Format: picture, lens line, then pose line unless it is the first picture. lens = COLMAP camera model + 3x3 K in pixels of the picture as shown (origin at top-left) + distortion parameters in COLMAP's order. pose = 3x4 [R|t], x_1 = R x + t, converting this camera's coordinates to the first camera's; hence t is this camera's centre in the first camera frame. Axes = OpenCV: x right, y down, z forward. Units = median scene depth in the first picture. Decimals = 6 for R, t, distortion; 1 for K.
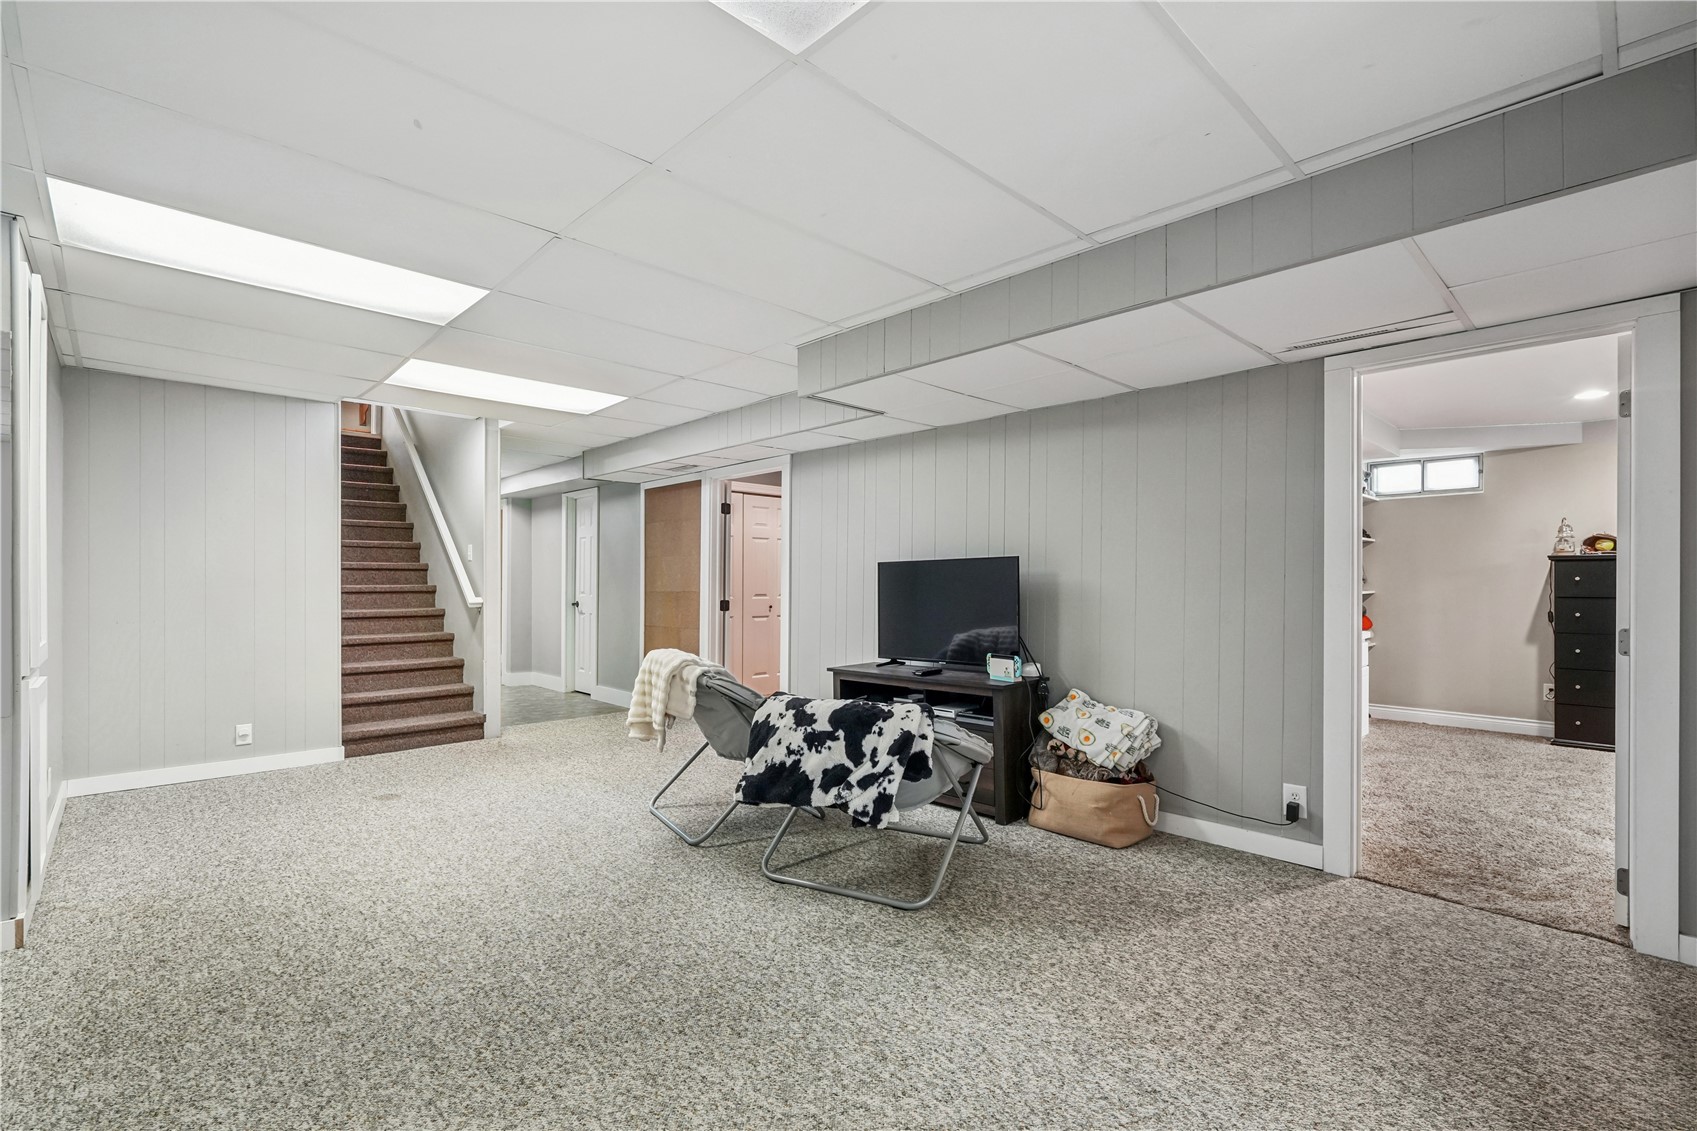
lens RADIAL K [[766.1, 0, 848.1], [0, 766.1, 577.6], [0, 0, 1]] dist [-0.002134, 0.001904]
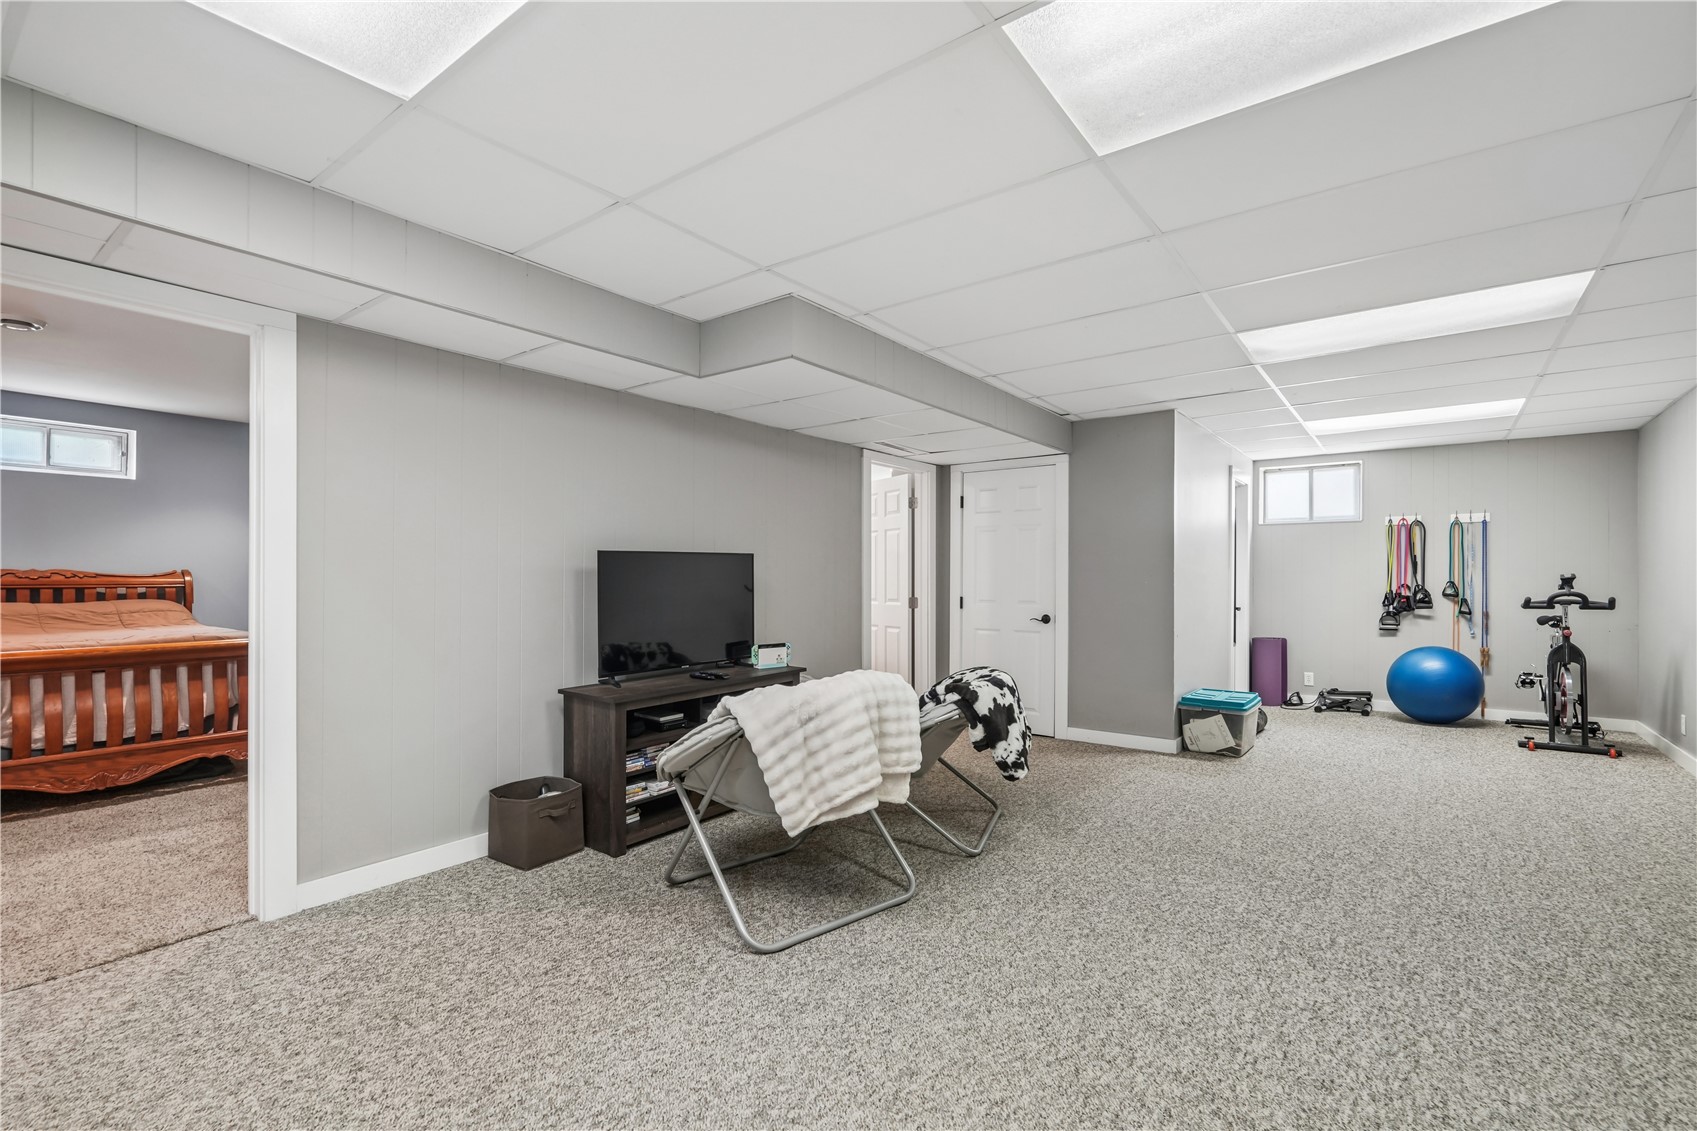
lens RADIAL K [[766.1, 0, 849.0], [0, 766.1, 571.8], [0, 0, 1]] dist [-0.002134, 0.001904]
pose [[-0.159693, 0.006267, 0.987147, -1.244950], [-0.012117, 0.999892, -0.008308, 0.009450], [-0.987092, -0.013288, -0.159600, 1.487813]]
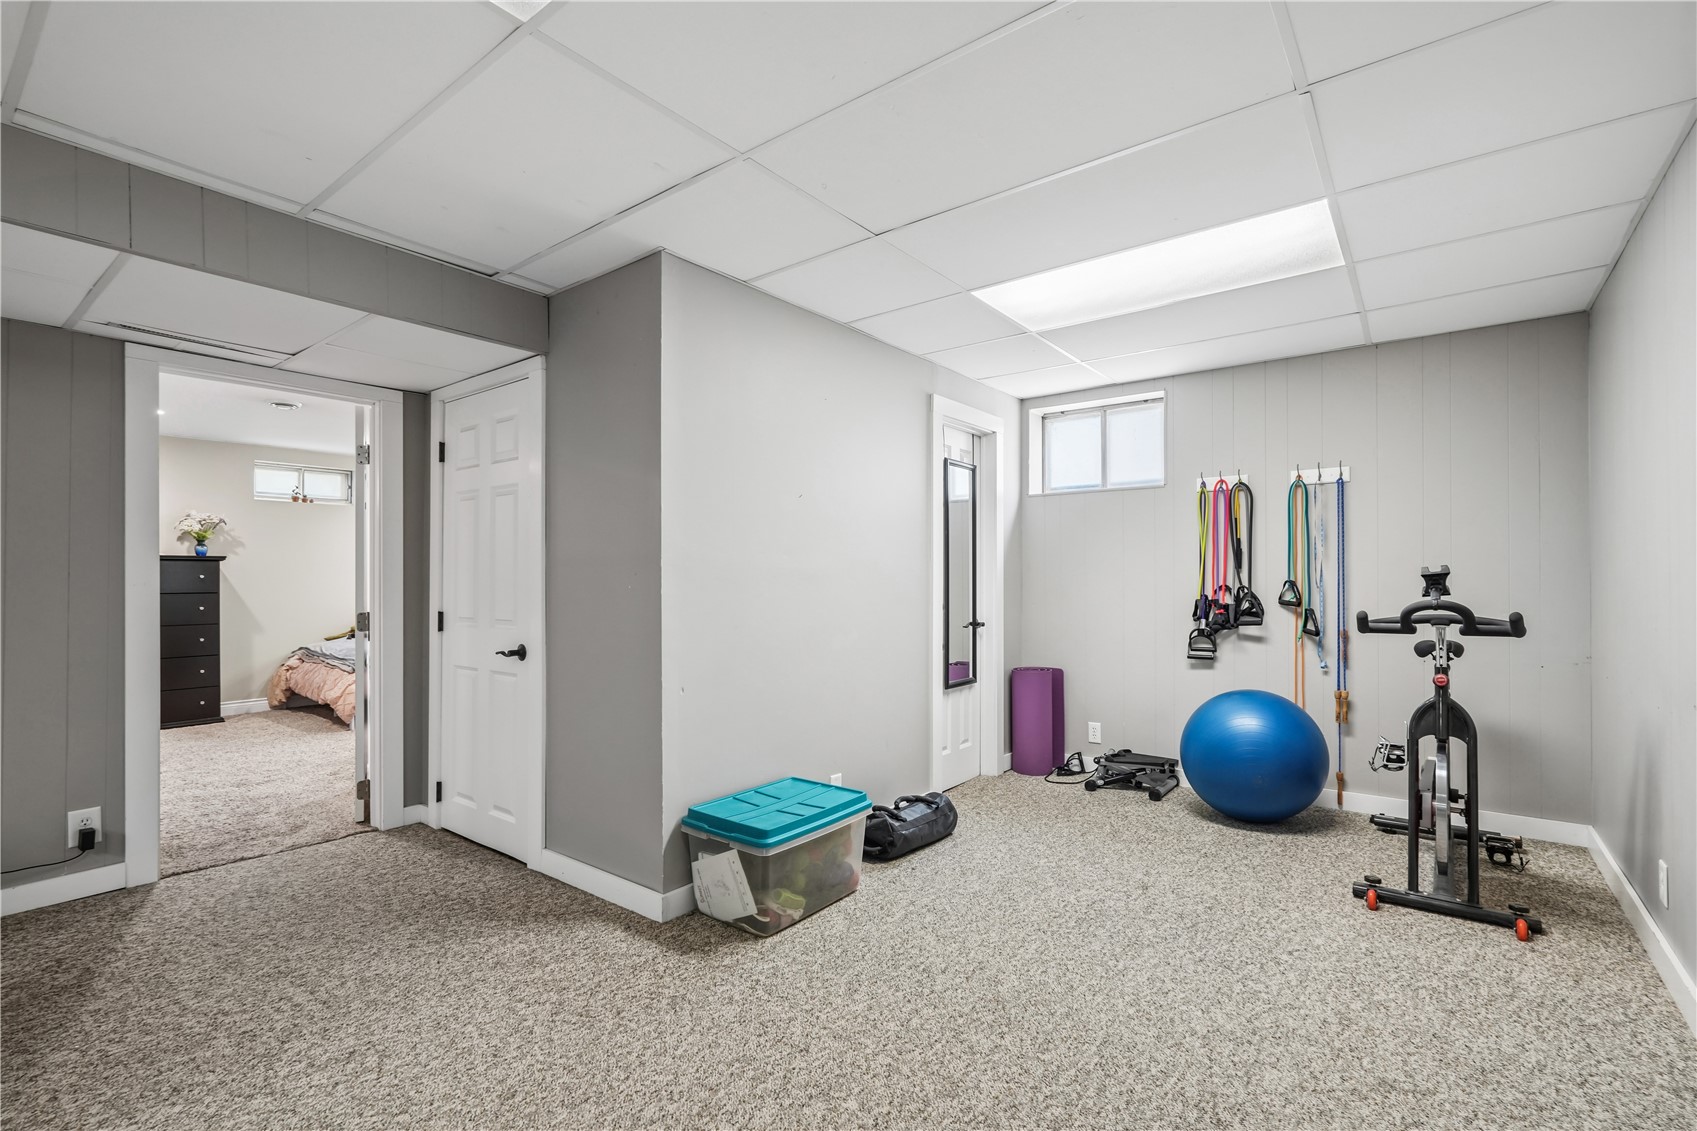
lens RADIAL K [[766.1, 0, 845.5], [0, 766.1, 568.1], [0, 0, 1]] dist [-0.002134, 0.001904]
pose [[-0.148950, 0.012155, 0.988770, -0.498890], [-0.005851, 0.999896, -0.013173, -0.002606], [-0.988827, -0.007748, -0.148864, 0.302630]]
